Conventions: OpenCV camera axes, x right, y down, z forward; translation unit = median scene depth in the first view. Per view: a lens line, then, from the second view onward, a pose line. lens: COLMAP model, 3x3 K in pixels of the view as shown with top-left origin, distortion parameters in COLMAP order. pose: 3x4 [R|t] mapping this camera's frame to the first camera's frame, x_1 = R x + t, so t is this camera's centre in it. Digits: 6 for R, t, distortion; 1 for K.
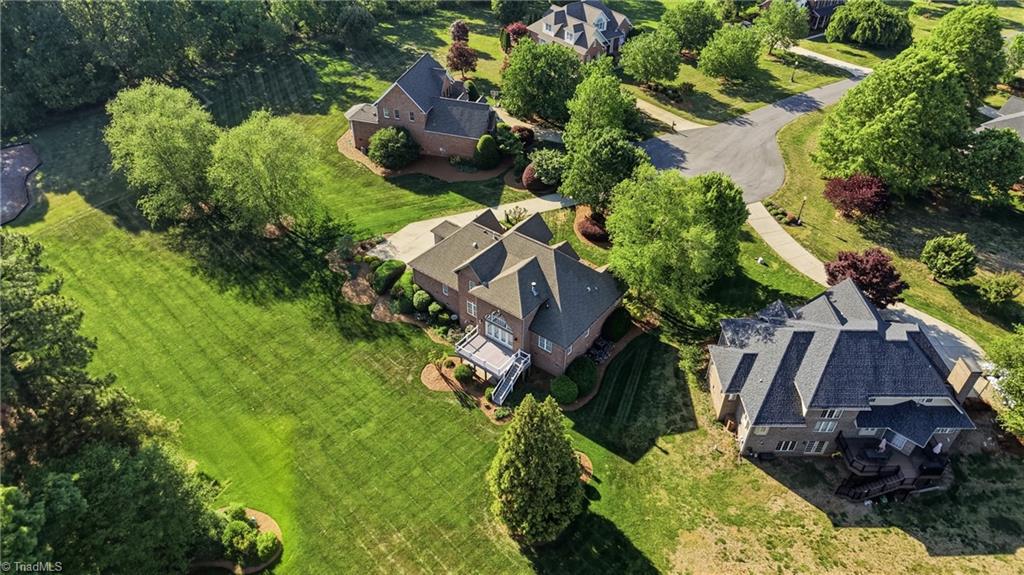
lens RADIAL K [[634.5, 0, 512.0], [0, 634.5, 287.5], [0, 0, 1]] dist [0.002354, -0.000138]
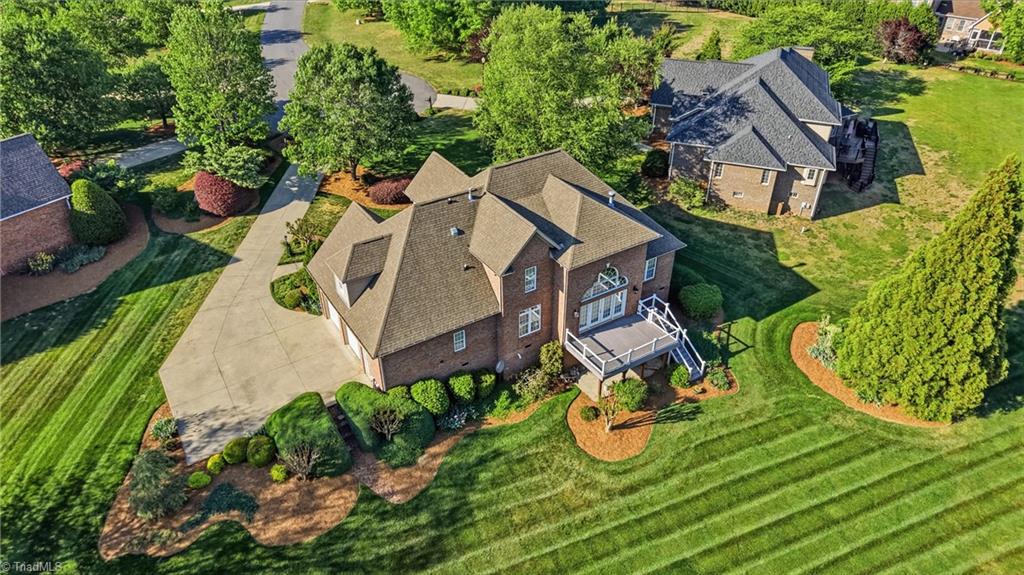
lens RADIAL K [[634.5, 0, 512.0], [0, 634.5, 287.5], [0, 0, 1]] dist [0.002354, -0.000138]
pose [[0.380876, -0.571575, 0.726798, -0.437429], [0.594248, 0.753528, 0.281183, -0.150450], [-0.708380, 0.324802, 0.626659, 0.617057]]
